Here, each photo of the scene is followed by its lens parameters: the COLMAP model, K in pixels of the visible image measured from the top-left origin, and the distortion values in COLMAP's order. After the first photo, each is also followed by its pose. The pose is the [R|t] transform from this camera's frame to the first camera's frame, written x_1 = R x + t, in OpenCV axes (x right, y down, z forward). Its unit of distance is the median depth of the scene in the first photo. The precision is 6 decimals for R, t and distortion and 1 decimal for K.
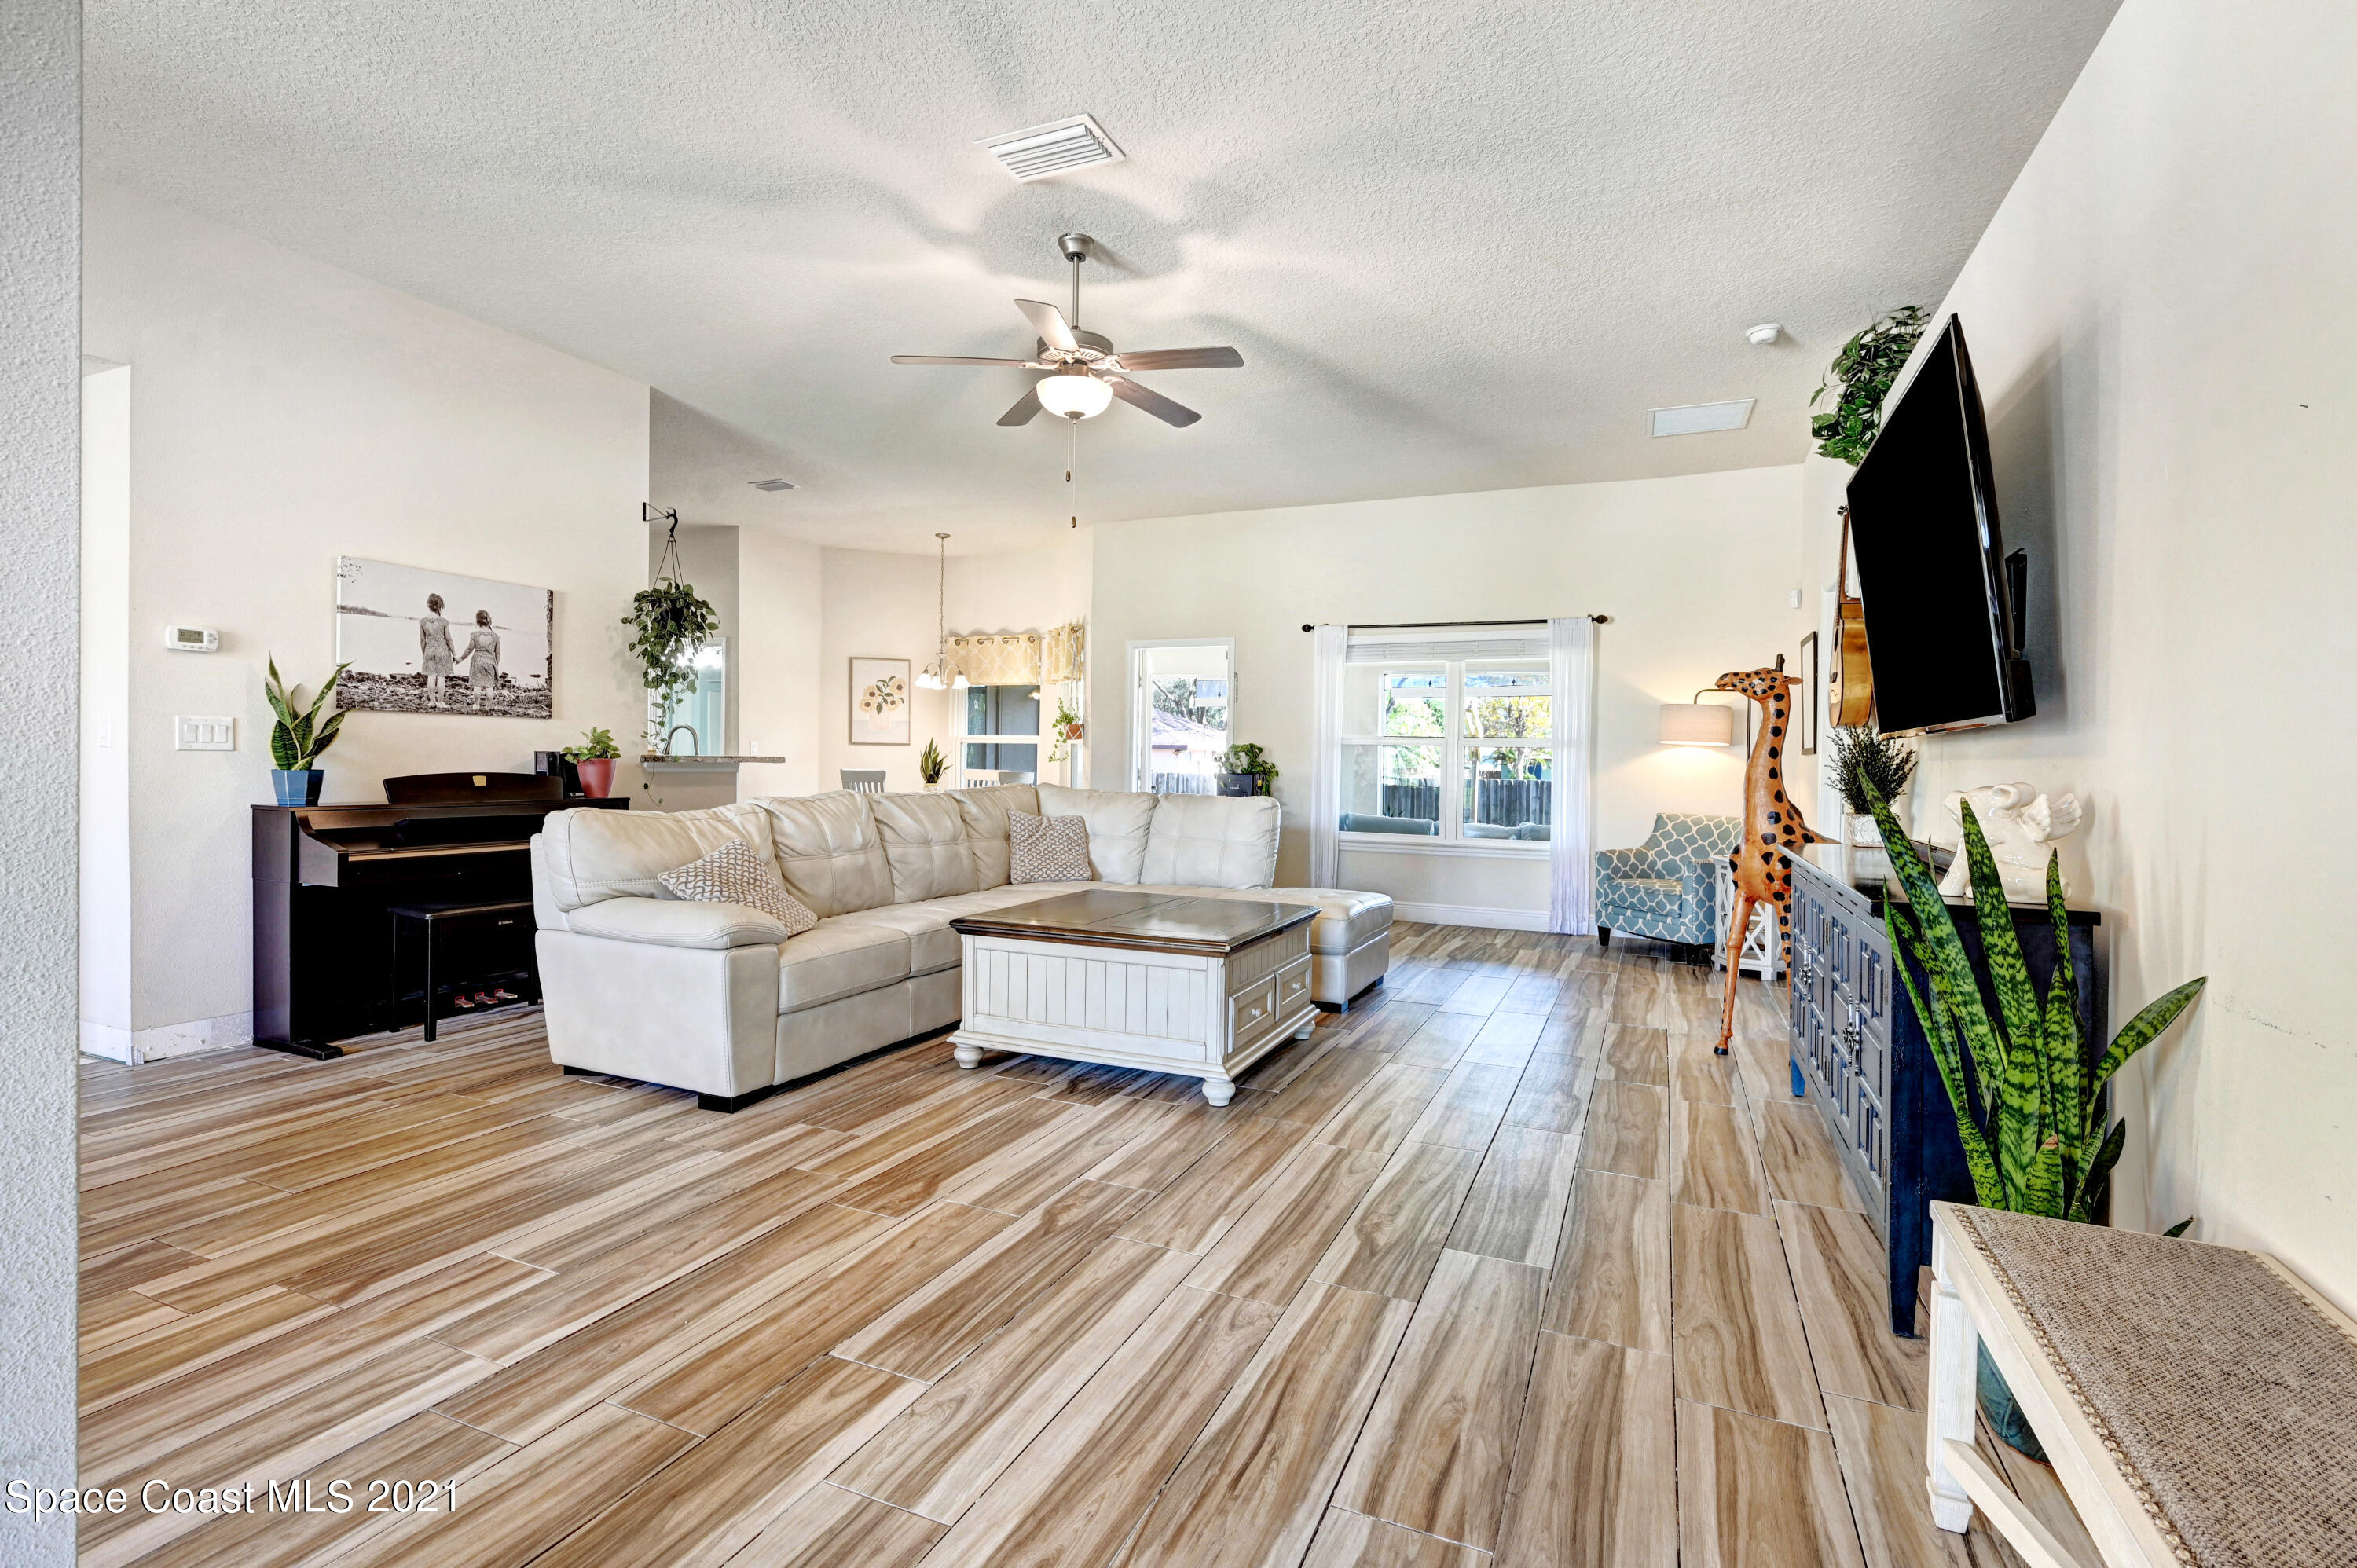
lens RADIAL K [[1053.3, 0, 1211.1], [0, 1053.3, 768.0], [0, 0, 1]] dist [0.001741, -0.000138]
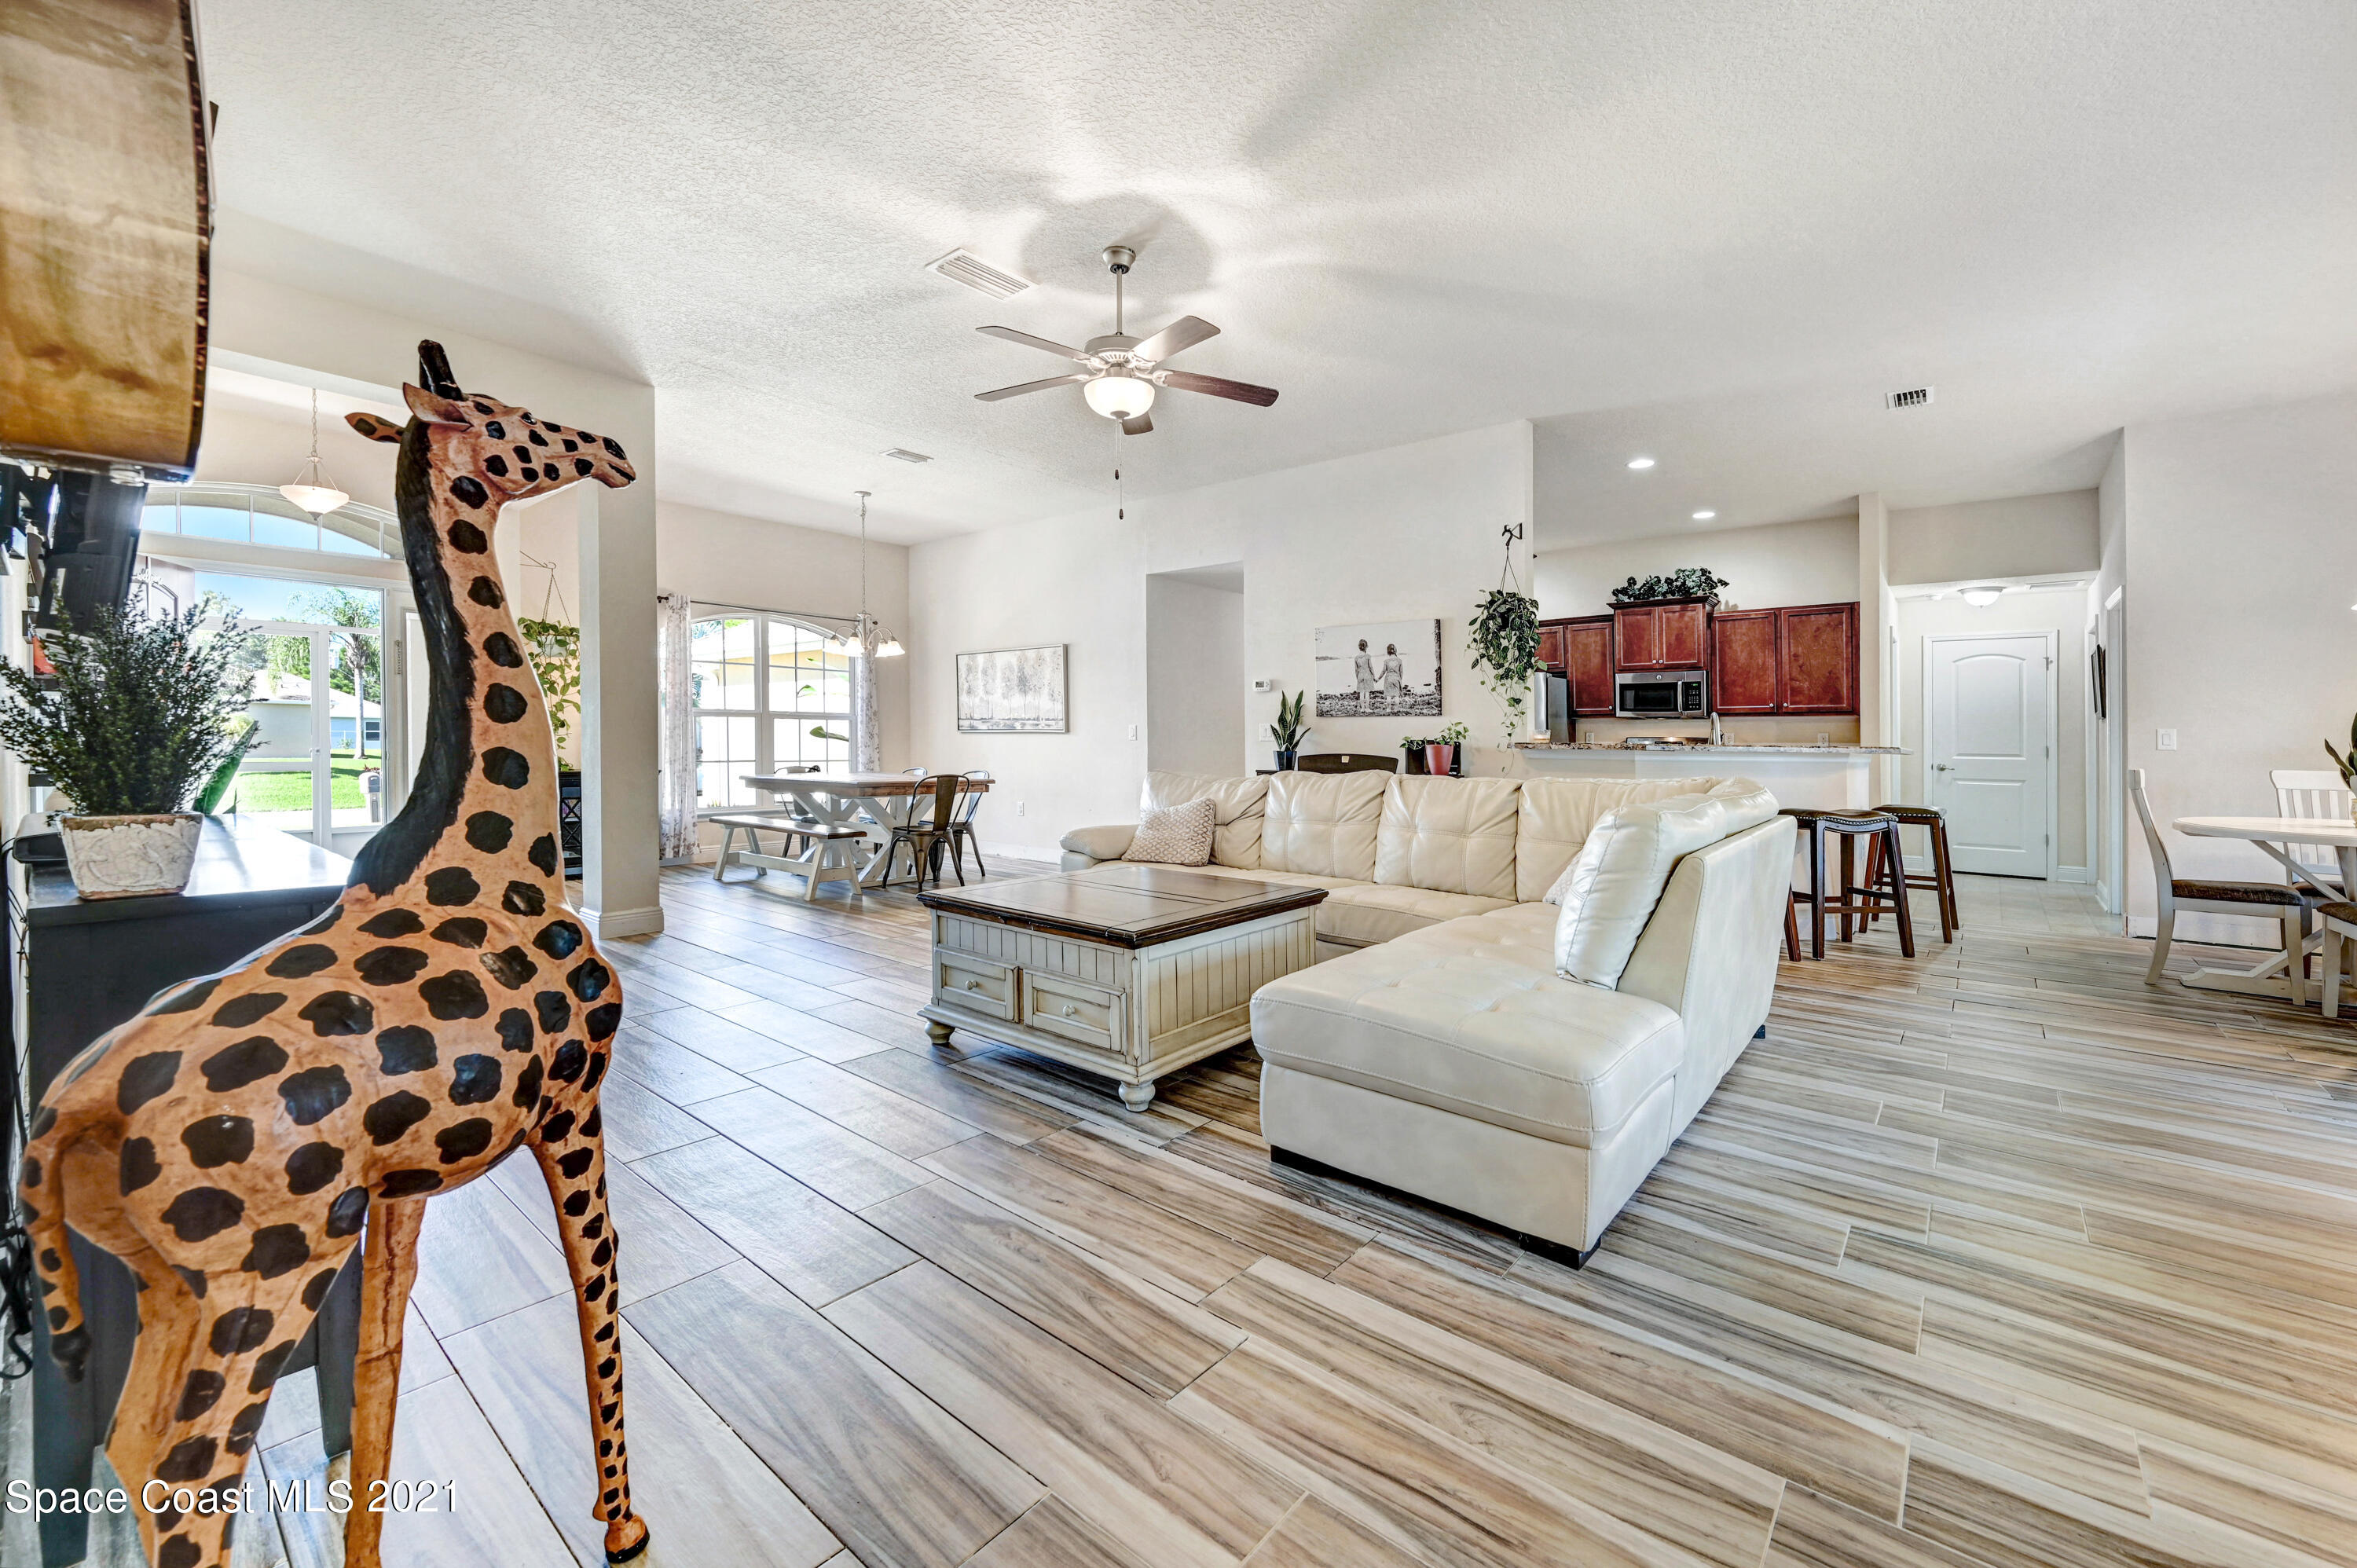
lens RADIAL K [[950.6, 0, 1234.5], [0, 950.6, 745.9], [0, 0, 1]] dist [-0.000640, -0.000005]
pose [[-0.270910, -0.012783, -0.962520, 0.762341], [-0.020609, 0.999760, -0.007477, 0.007322], [0.962384, 0.017811, -0.271108, 1.374947]]
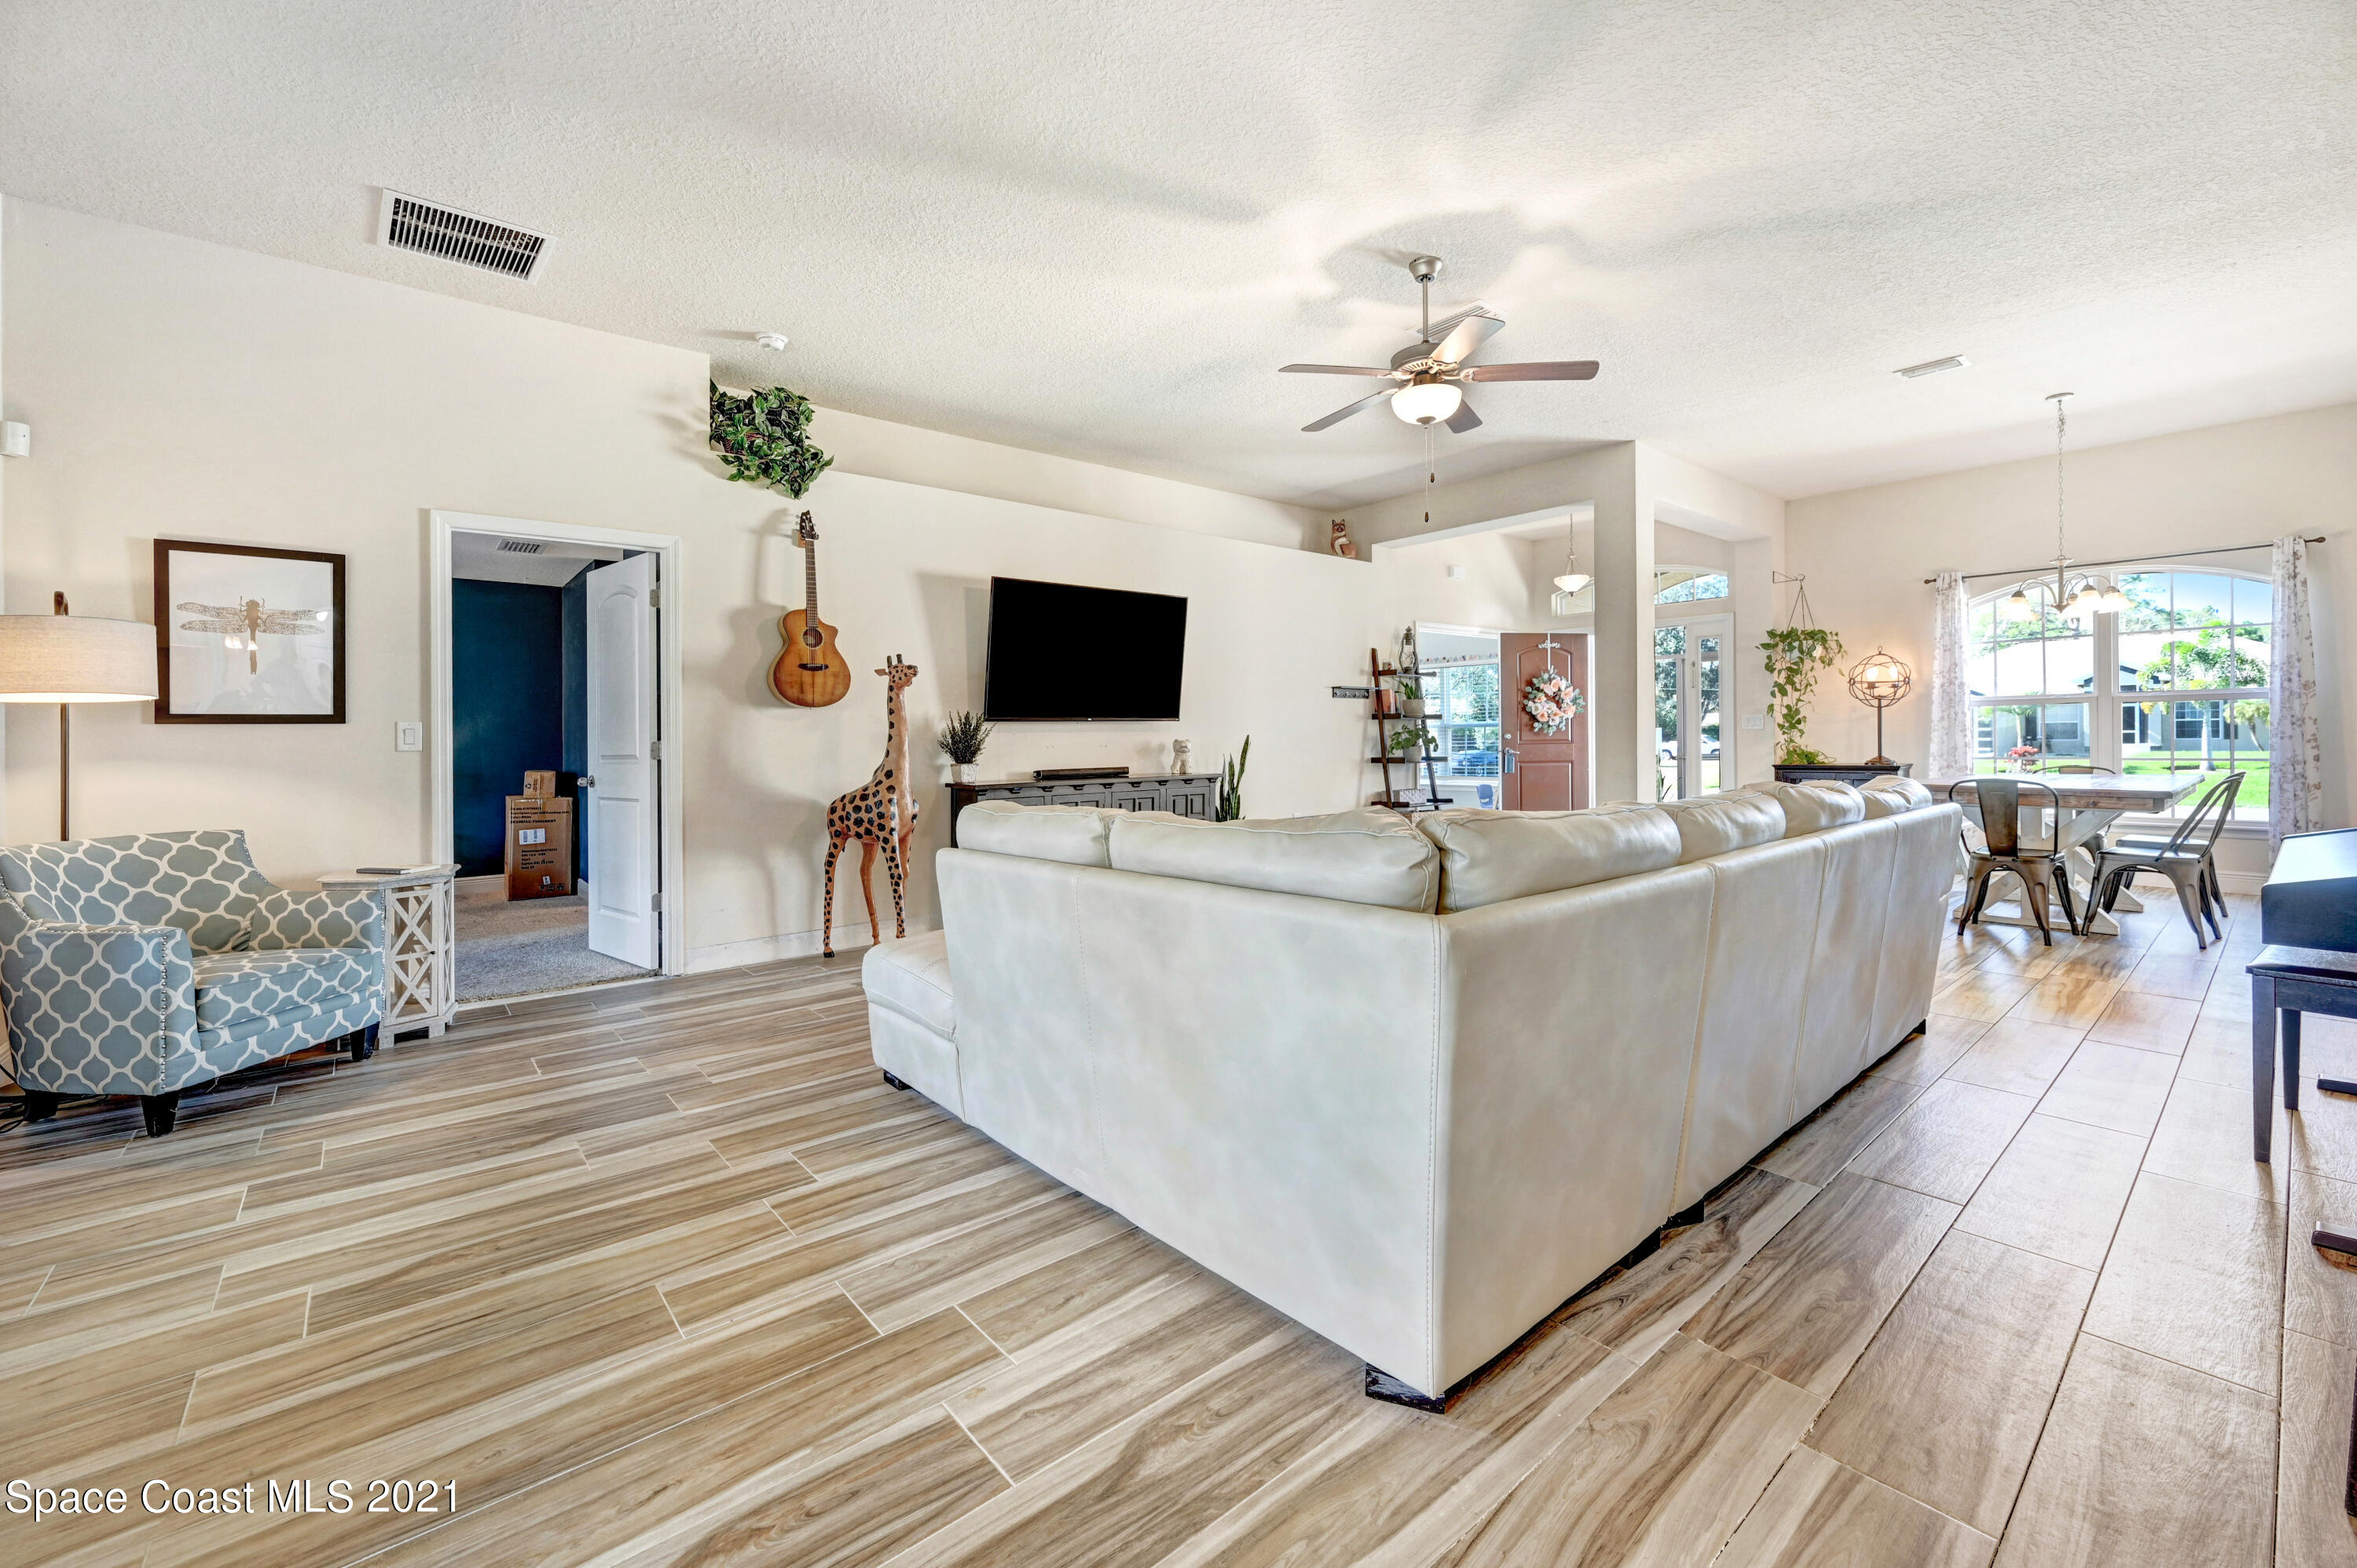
lens RADIAL K [[954.9, 0, 1158.5], [0, 954.9, 738.8], [0, 0, 1]] dist [-0.000810, -0.000018]
pose [[-0.882983, -0.001980, 0.469400, -0.358393], [0.004336, 0.999914, 0.012373, -0.015602], [-0.469384, 0.012960, -0.882899, 2.014257]]
